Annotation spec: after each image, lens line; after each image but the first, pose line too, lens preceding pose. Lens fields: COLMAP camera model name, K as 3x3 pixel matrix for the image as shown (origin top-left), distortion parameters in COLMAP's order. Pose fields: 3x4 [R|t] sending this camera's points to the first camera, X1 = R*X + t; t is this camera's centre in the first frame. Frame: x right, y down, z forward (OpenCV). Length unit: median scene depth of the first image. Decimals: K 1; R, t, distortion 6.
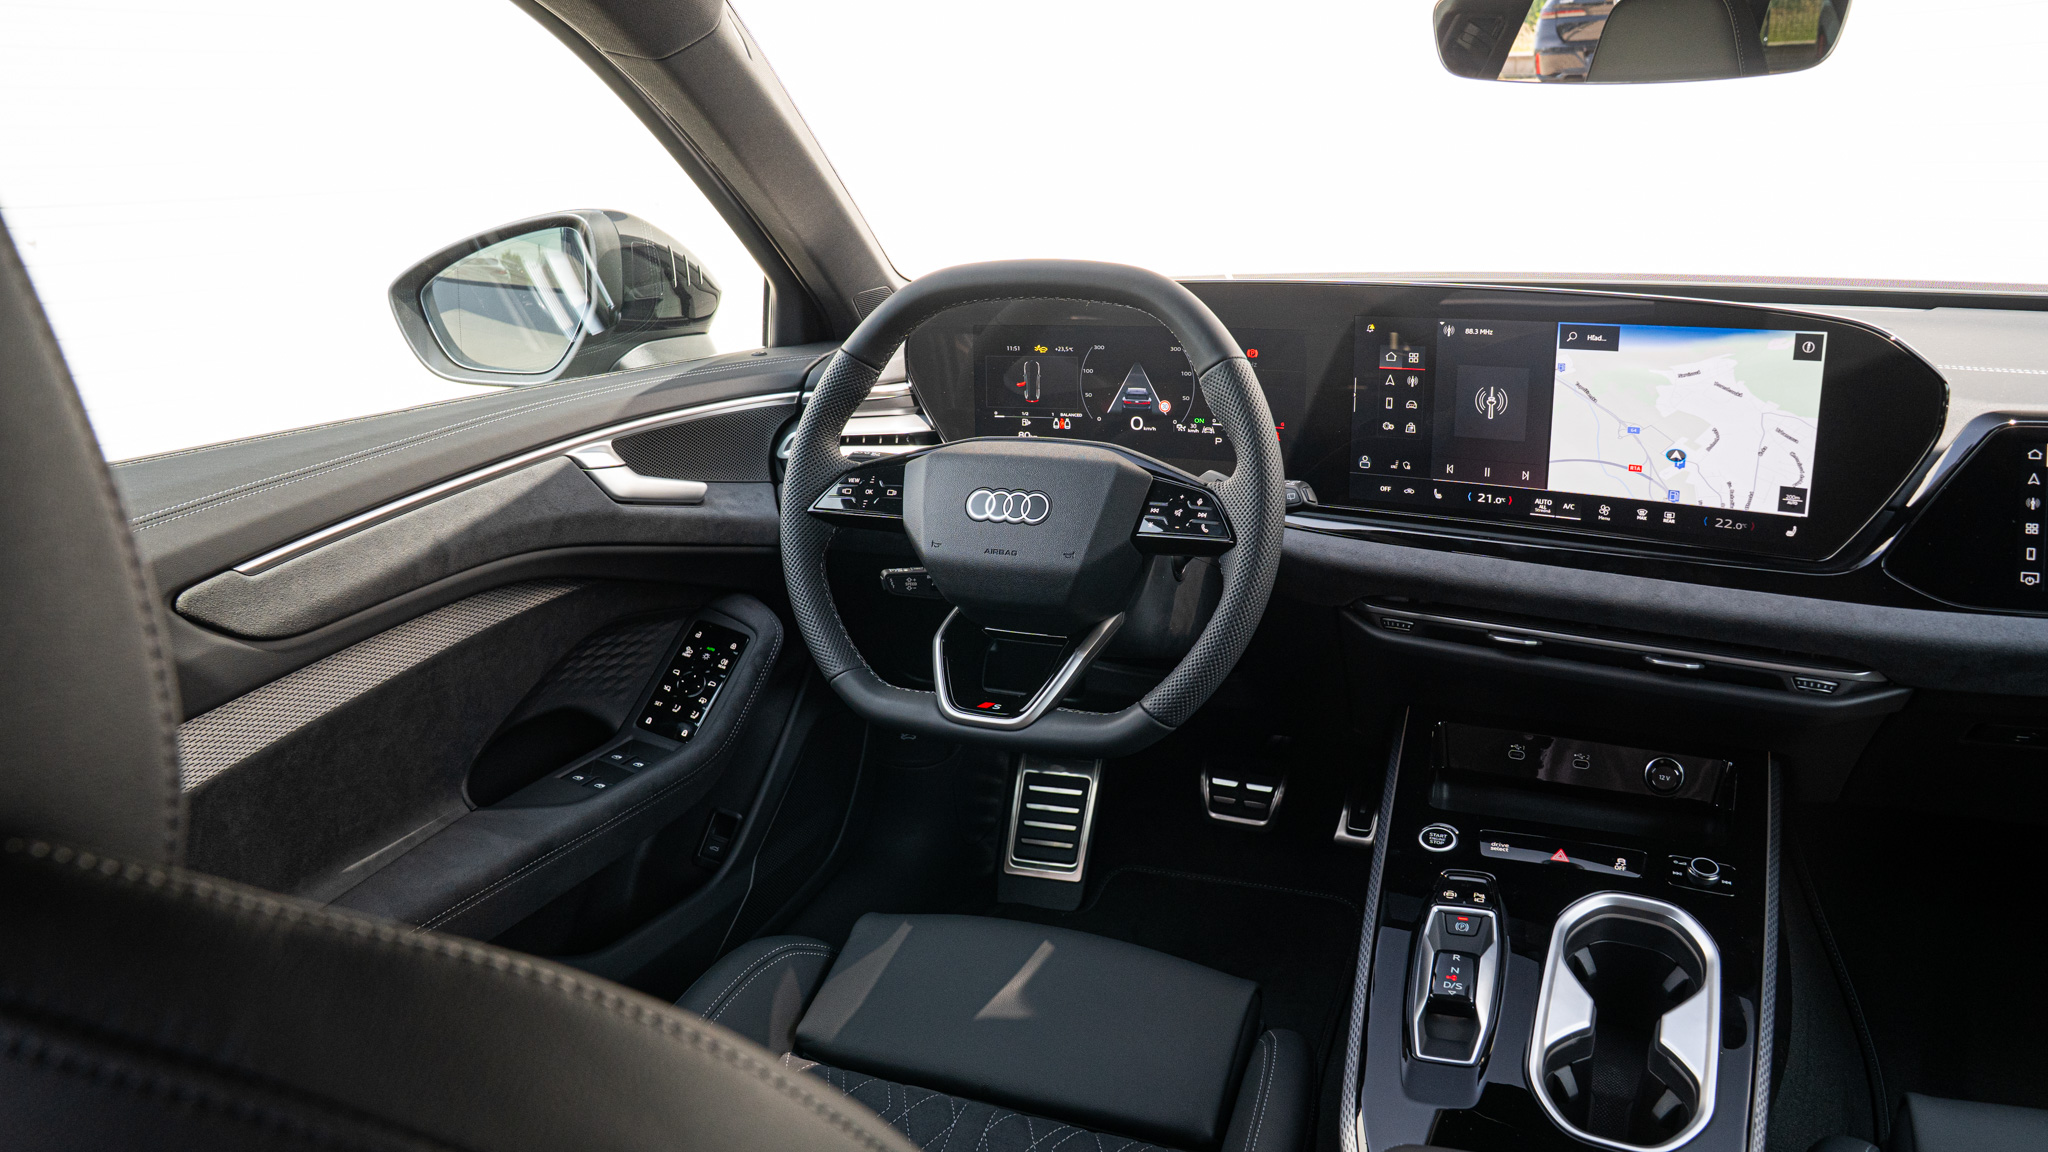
lens RADIAL K [[1421.0, 0, 1009.7], [0, 1421.0, 574.4], [0, 0, 1]] dist [-0.133967, 0.095126]
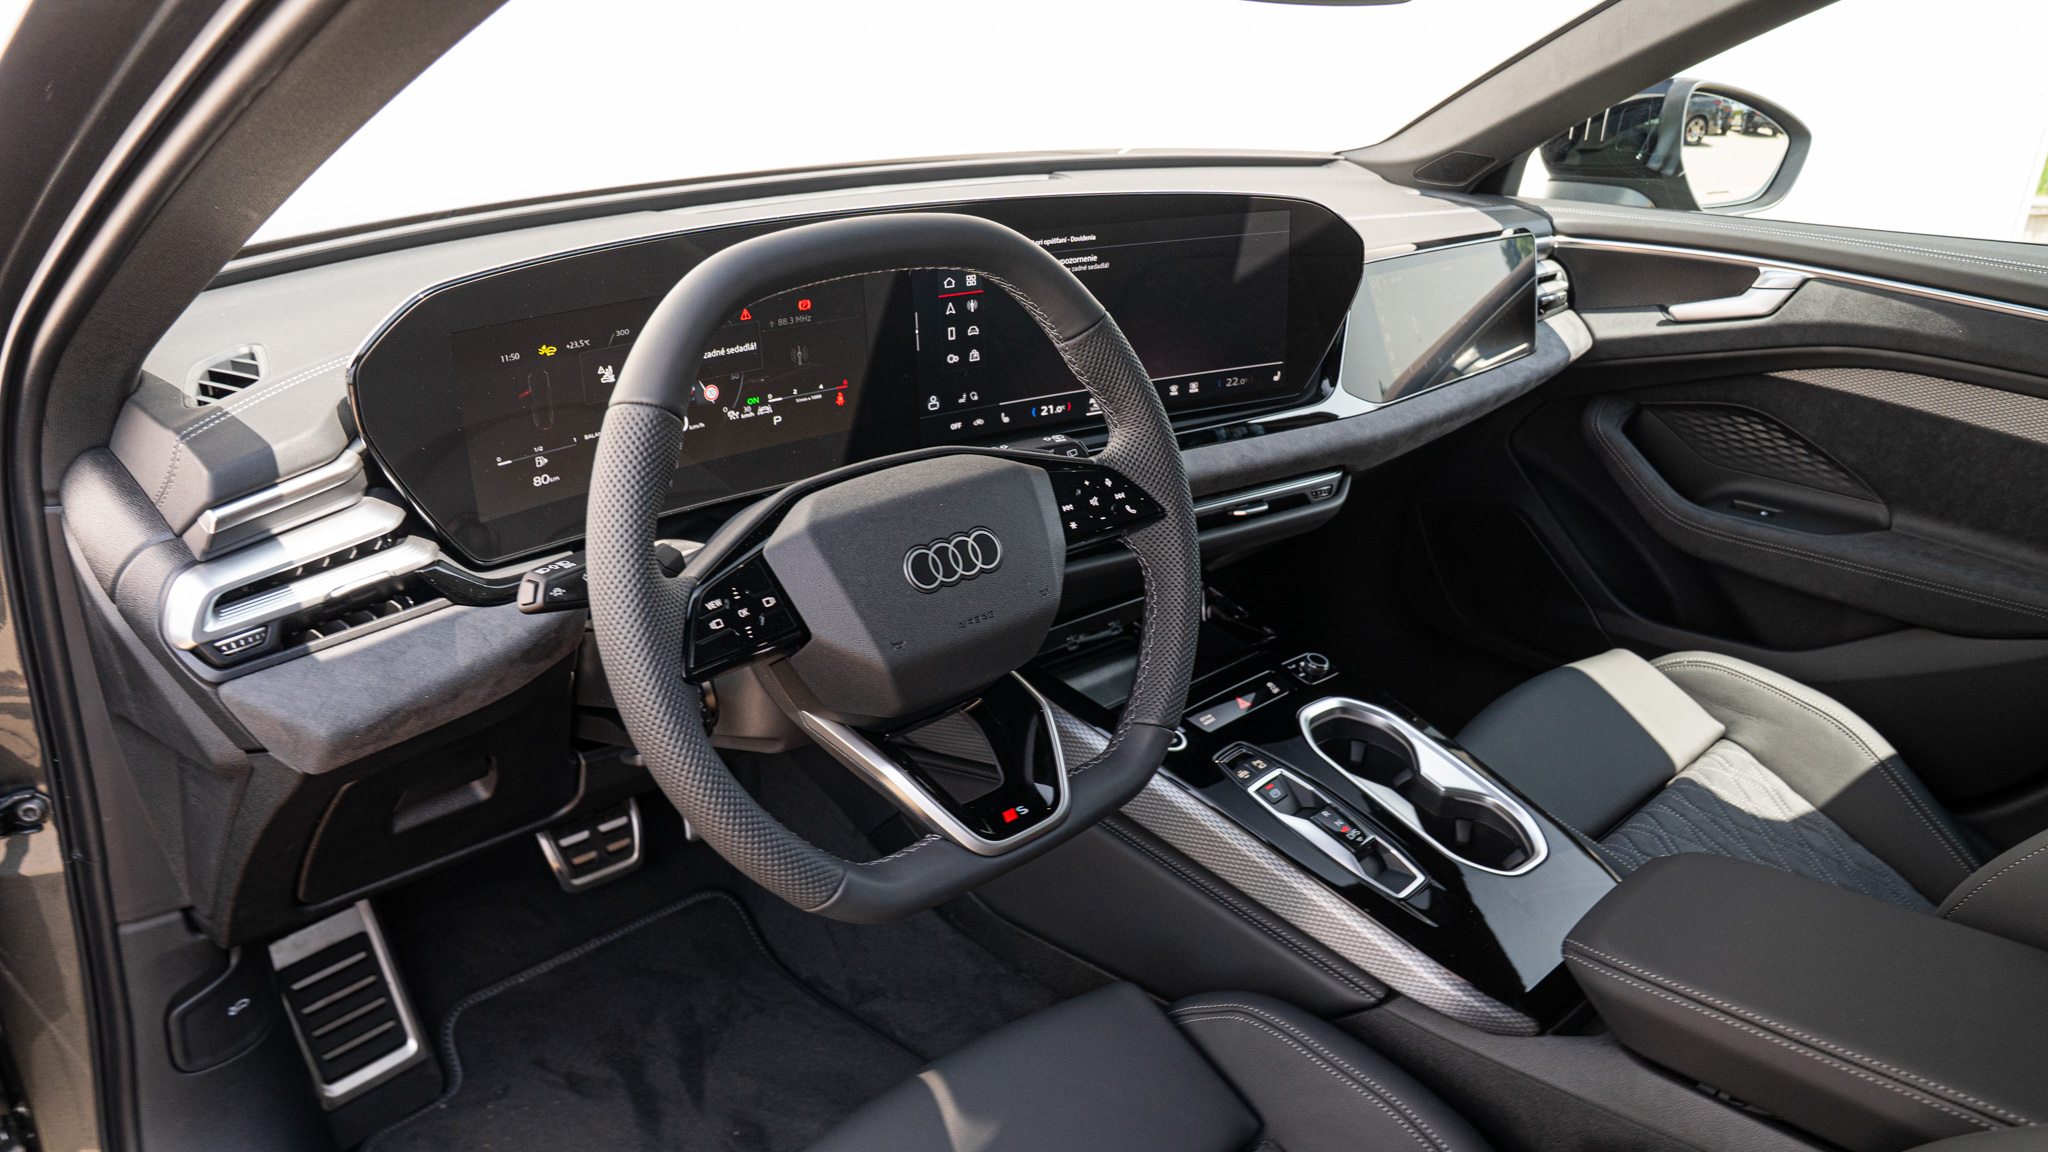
lens RADIAL K [[1421.0, 0, 1009.7], [0, 1421.0, 574.4], [0, 0, 1]] dist [-0.133967, 0.095126]
pose [[0.391853, -0.317596, 0.863472, -0.557557], [0.226228, 0.942974, 0.244174, -0.190674], [-0.891780, 0.099661, 0.441356, 0.579131]]
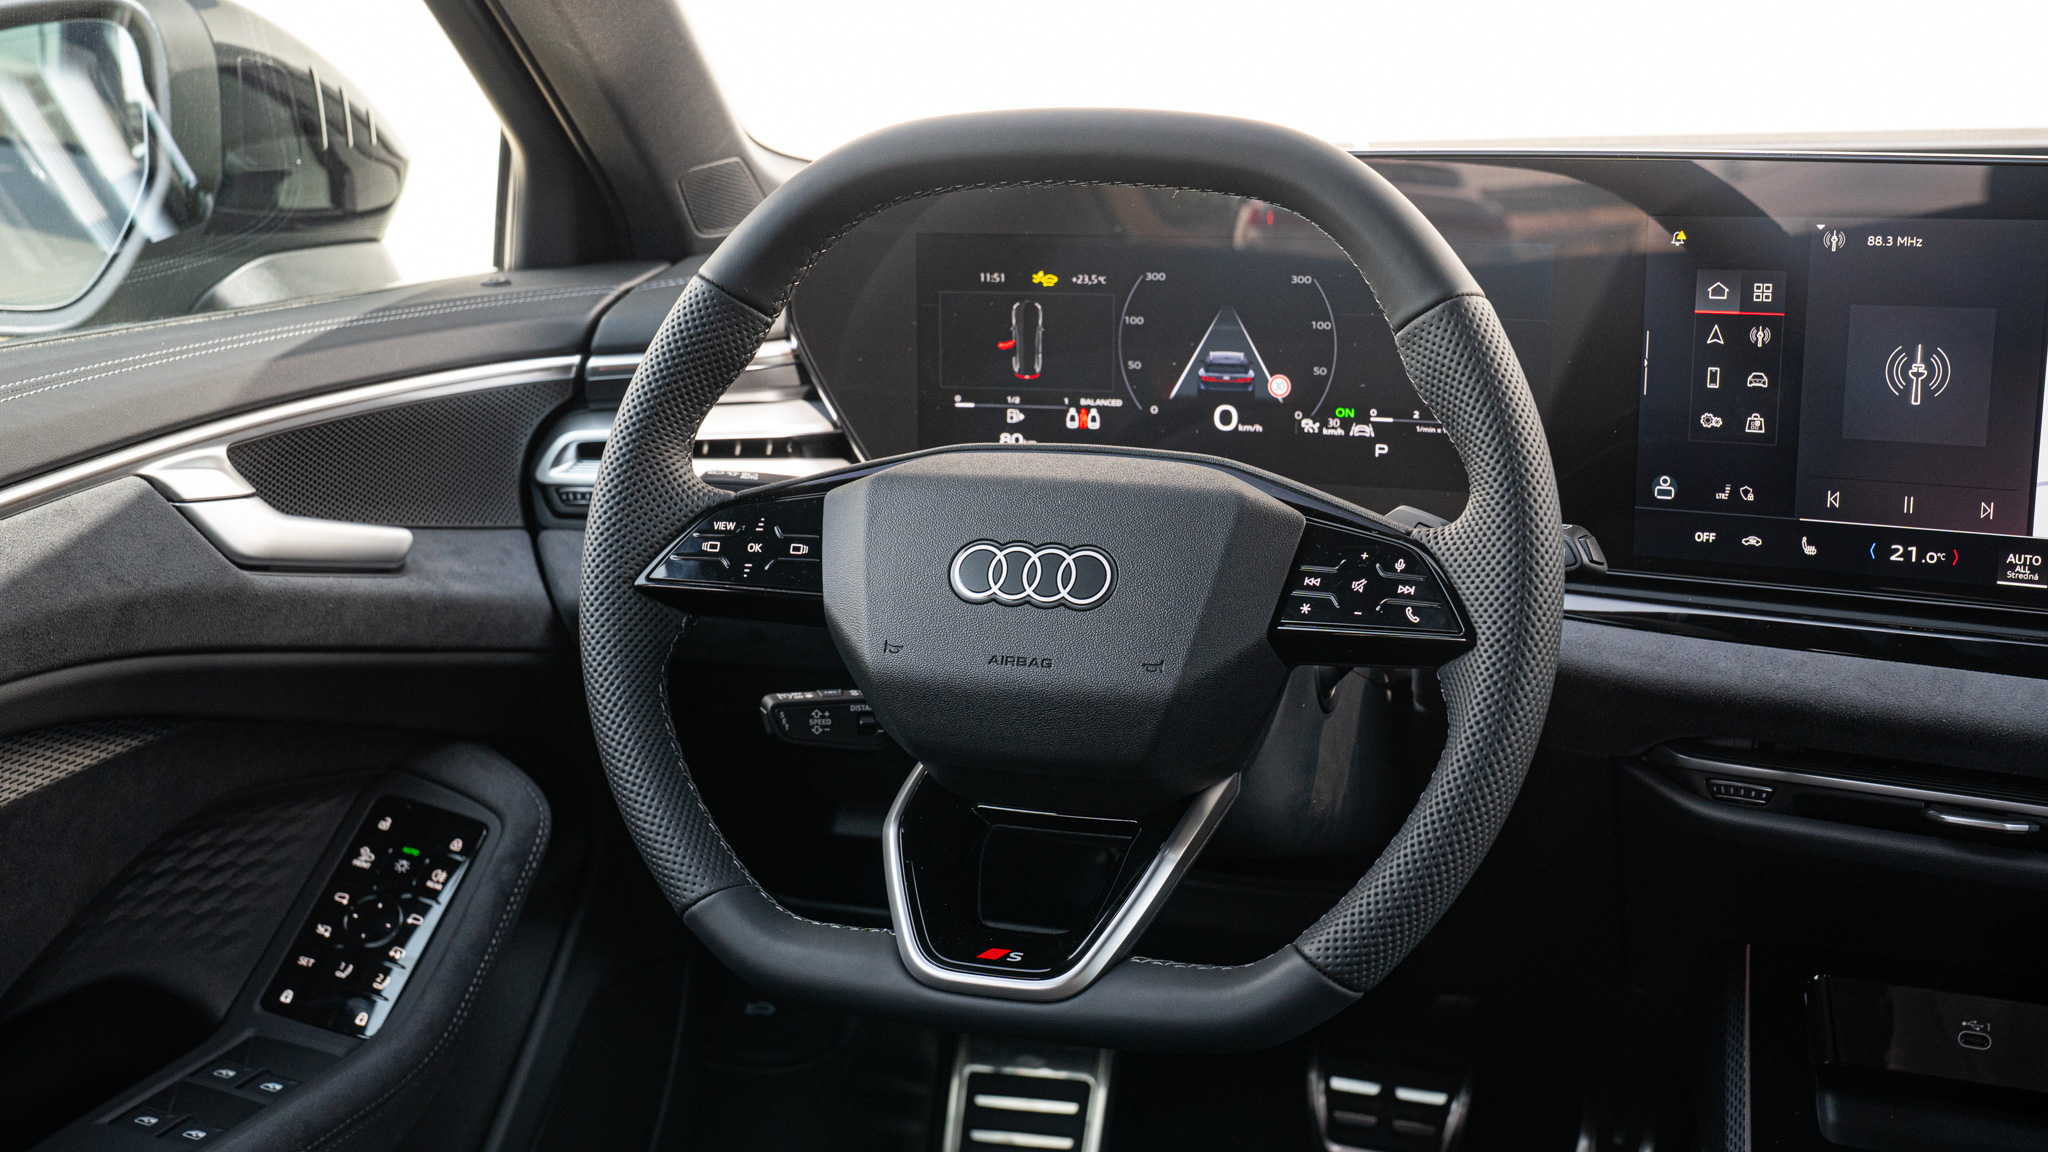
lens RADIAL K [[2577.4, 0, 1024.0], [0, 2577.4, 576.0], [0, 0, 1]] dist [0.102676, 0.045344]
pose [[0.996497, -0.003910, 0.083534, -0.075478], [0.007578, 0.999019, -0.043641, -0.004973], [-0.083282, 0.044121, 0.995549, 0.037992]]
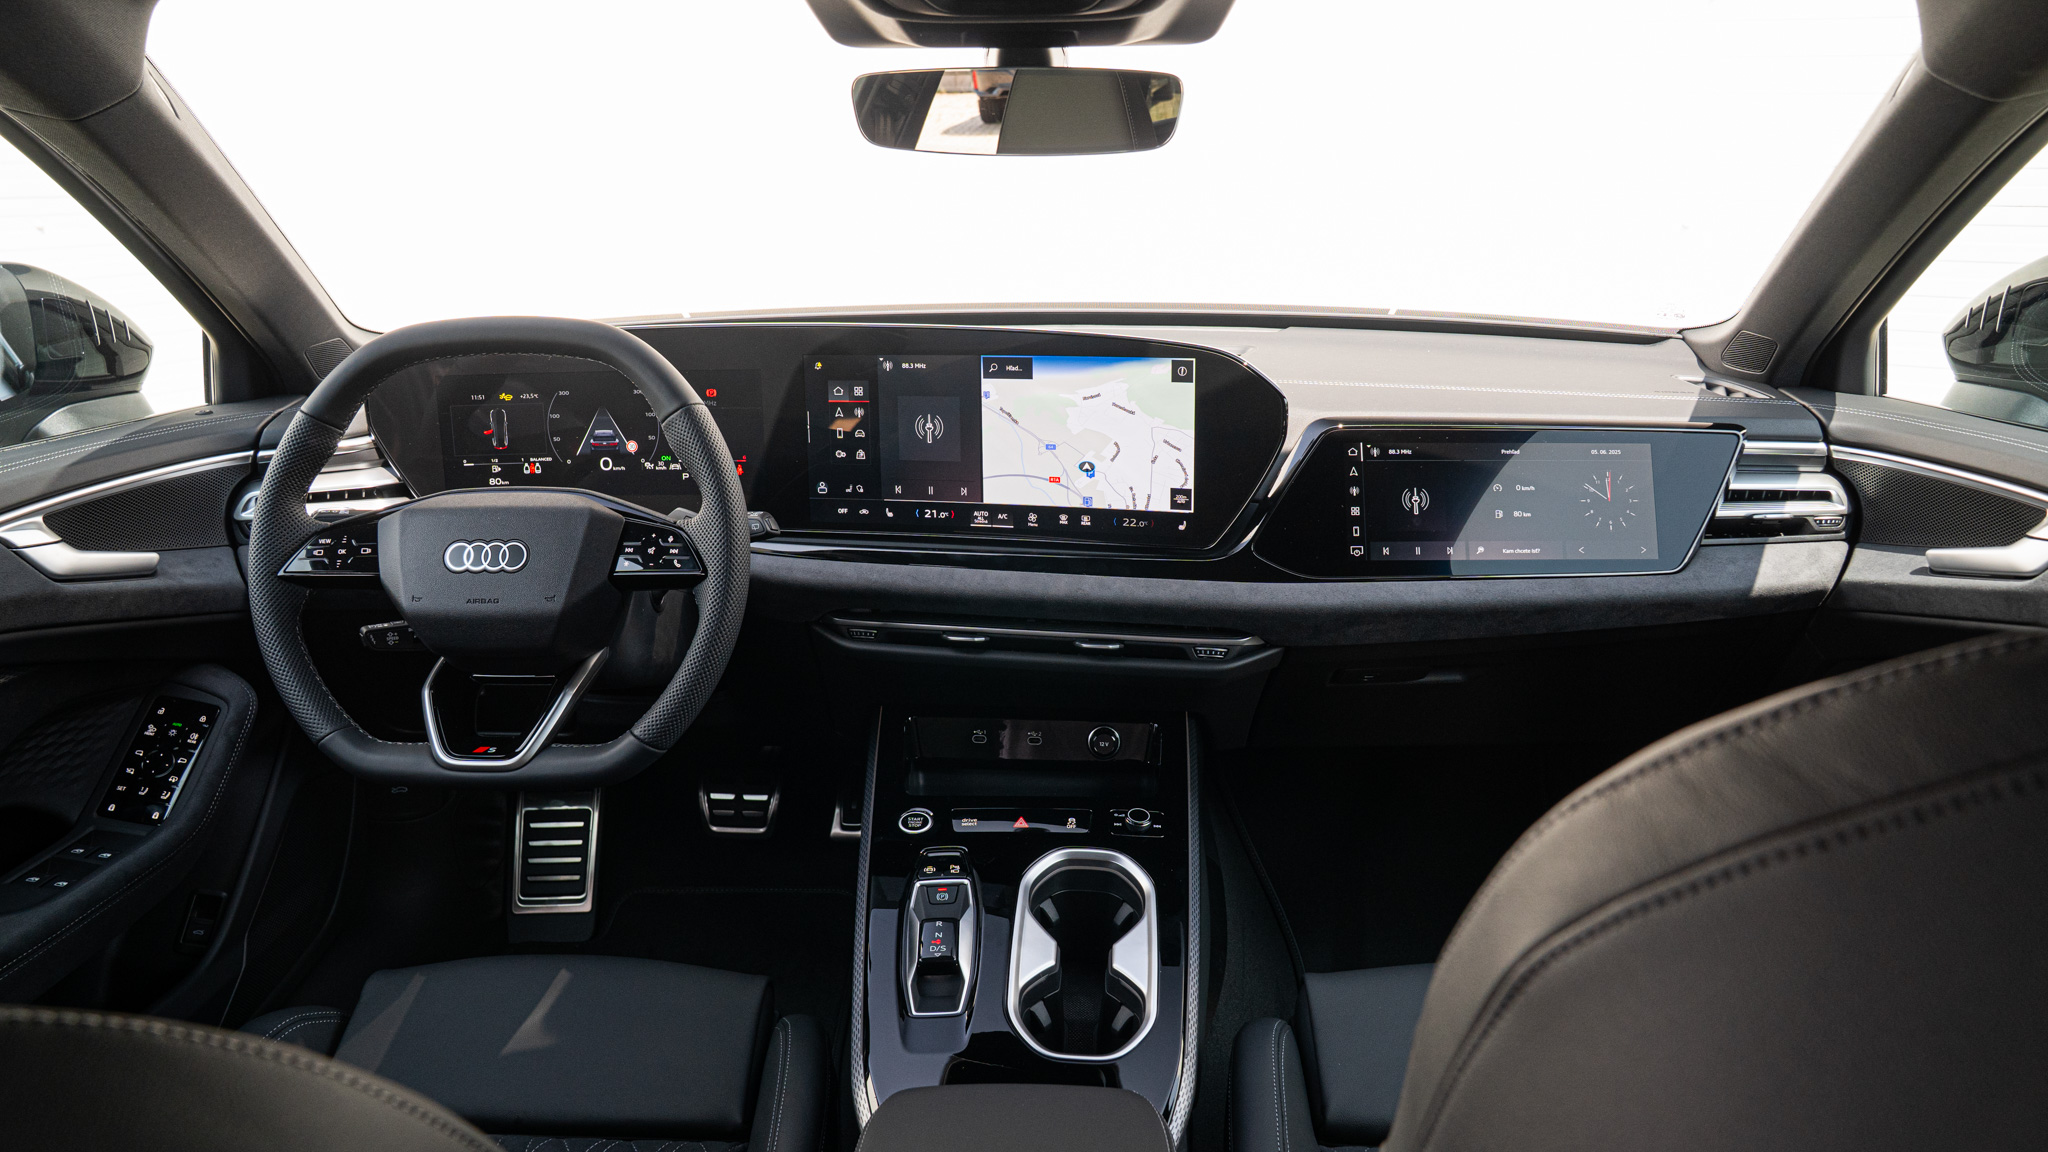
lens RADIAL K [[1430.1, 0, 1019.9], [0, 1430.1, 571.7], [0, 0, 1]] dist [-0.135323, 0.101197]
pose [[0.930903, -0.080712, 0.356238, -0.004334], [0.083761, 0.996462, 0.006885, -0.009977], [-0.355533, 0.023430, 0.934370, -0.087607]]
